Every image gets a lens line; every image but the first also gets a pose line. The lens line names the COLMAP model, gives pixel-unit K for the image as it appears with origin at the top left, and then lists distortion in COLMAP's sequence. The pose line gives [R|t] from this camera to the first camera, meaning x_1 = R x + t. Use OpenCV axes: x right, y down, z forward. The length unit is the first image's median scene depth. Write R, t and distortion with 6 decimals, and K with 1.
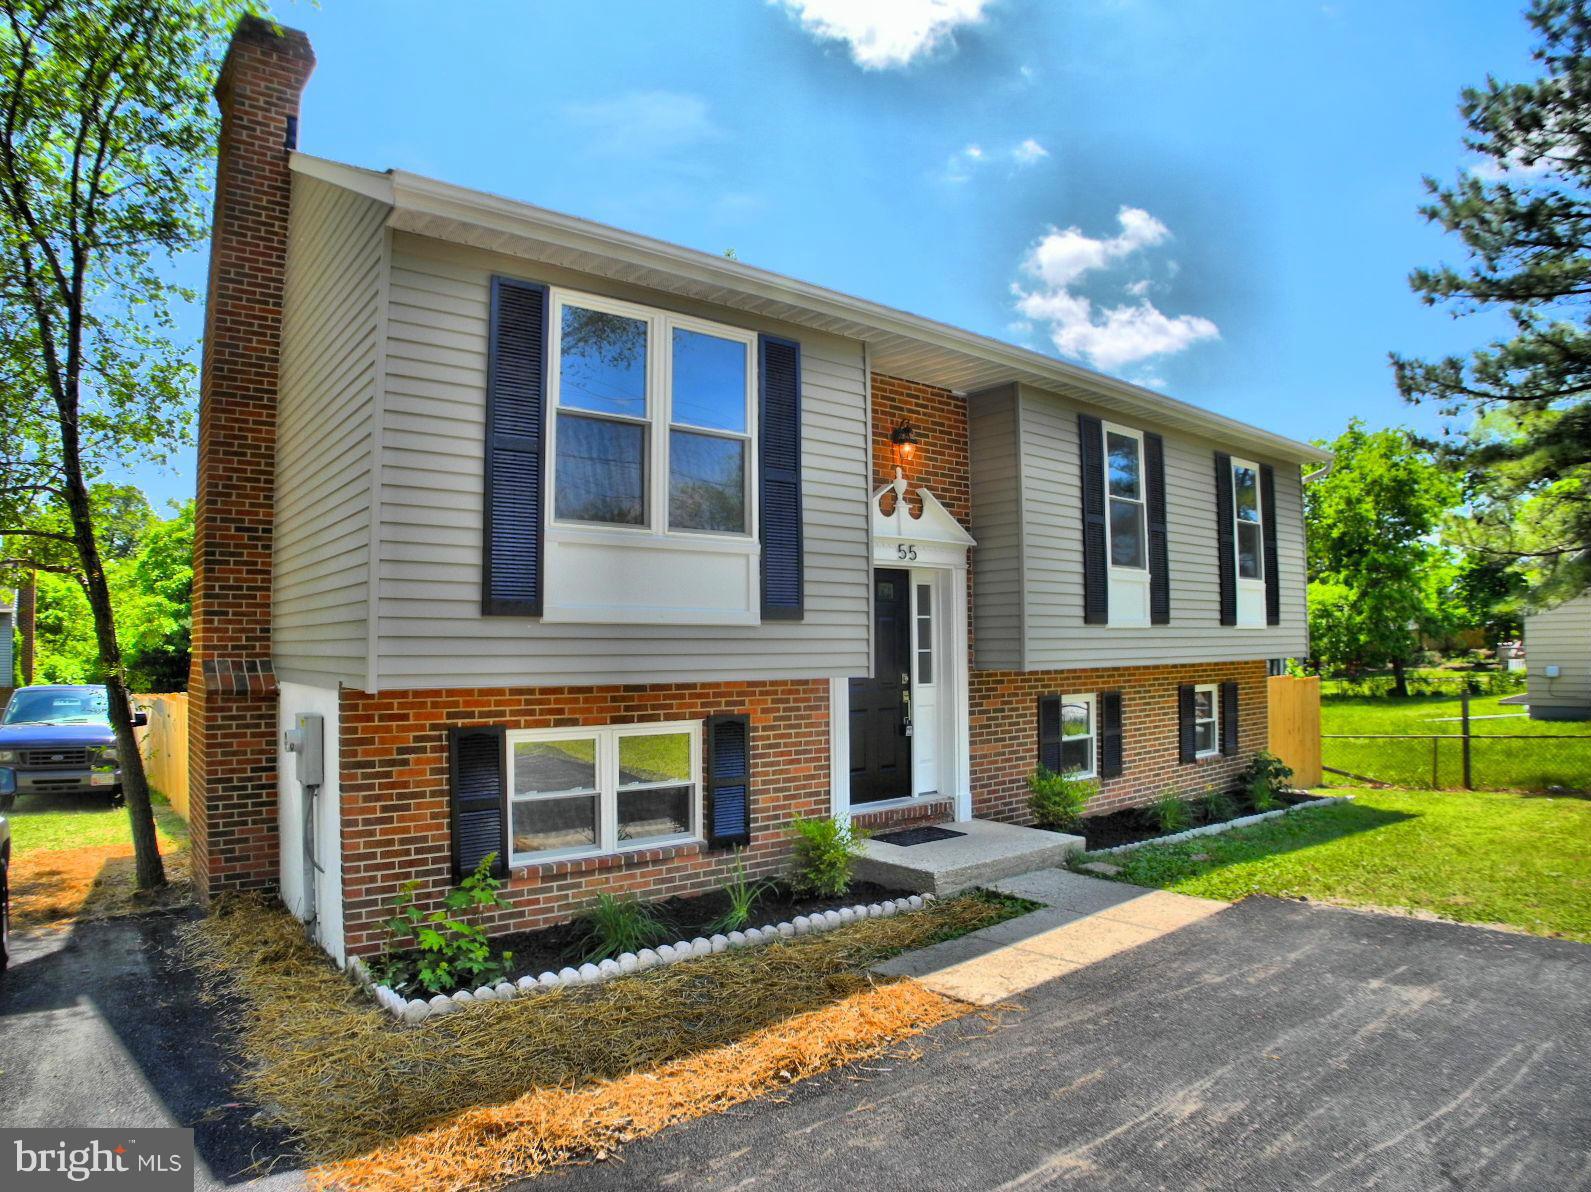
lens RADIAL K [[976.6, 0, 795.5], [0, 976.6, 596.0], [0, 0, 1]] dist [-0.165724, 0.057516]
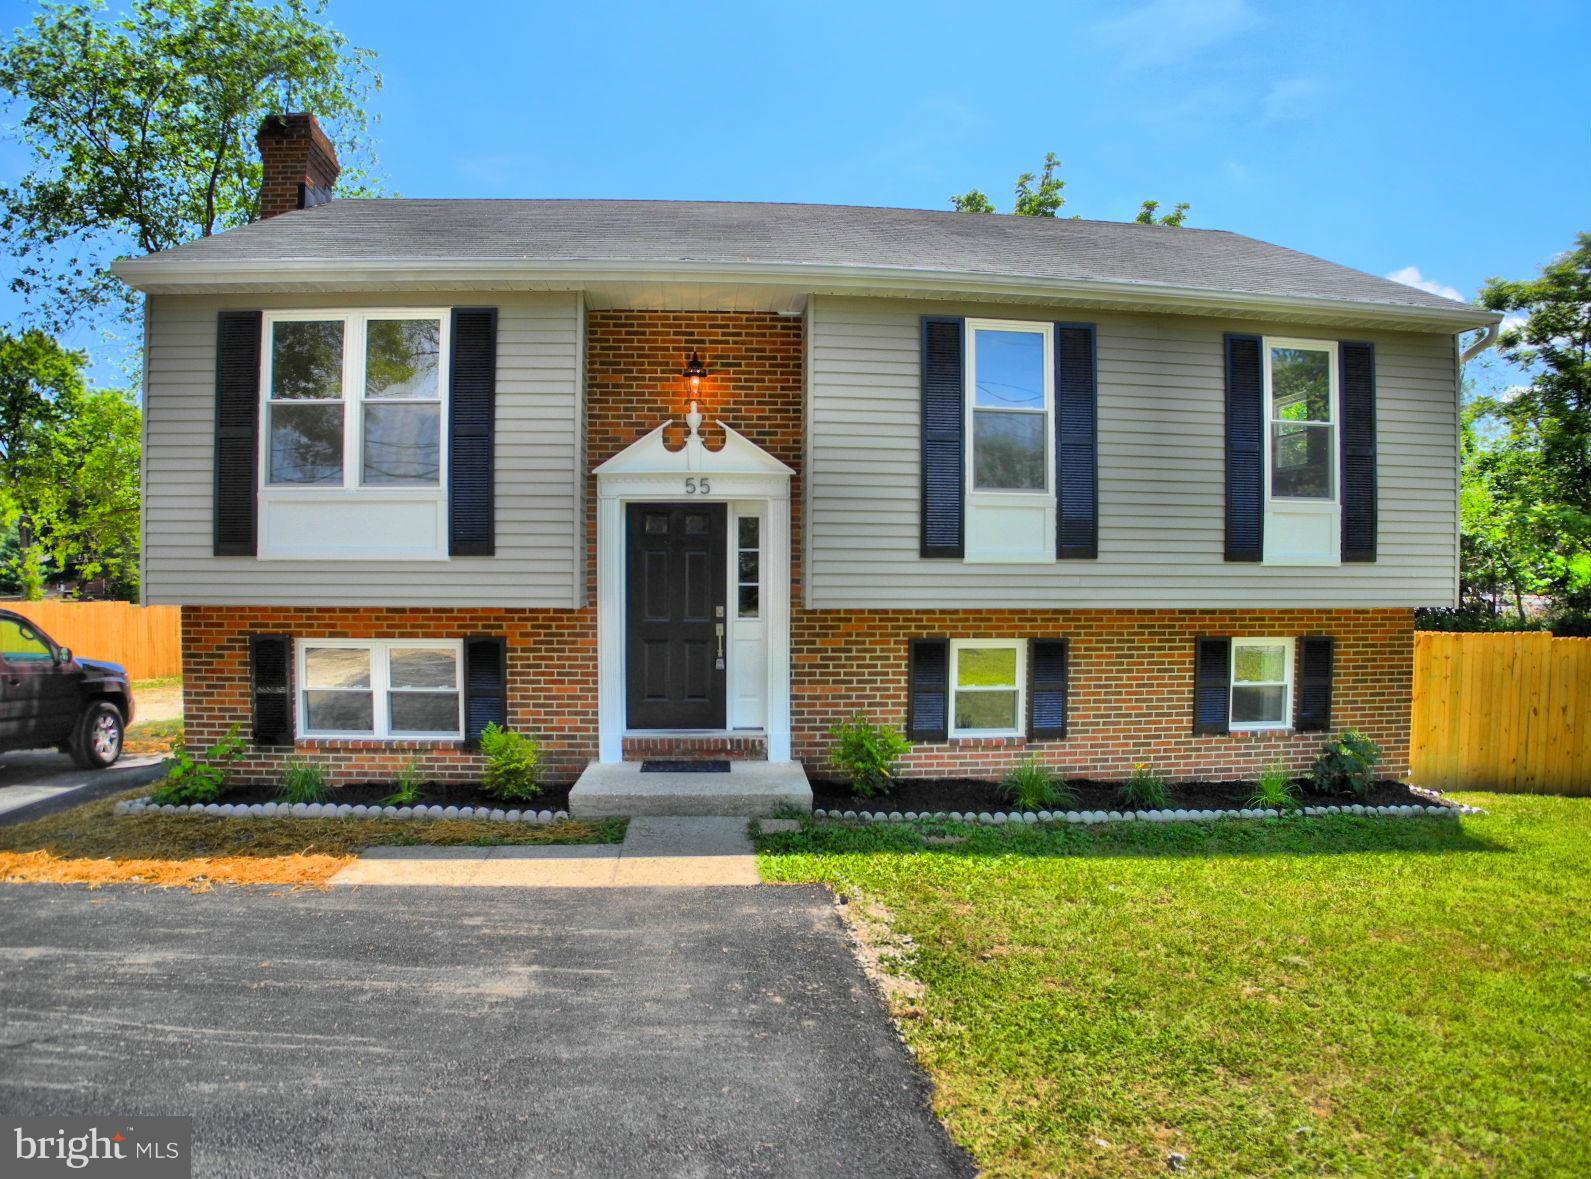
lens RADIAL K [[984.4, 0, 795.5], [0, 984.4, 589.5], [0, 0, 1]] dist [-0.170417, 0.061987]
pose [[0.829379, 0.021241, -0.558283, 0.950644], [0.018324, 0.997705, 0.065182, -0.003143], [0.558386, -0.064291, 0.827086, 0.267688]]
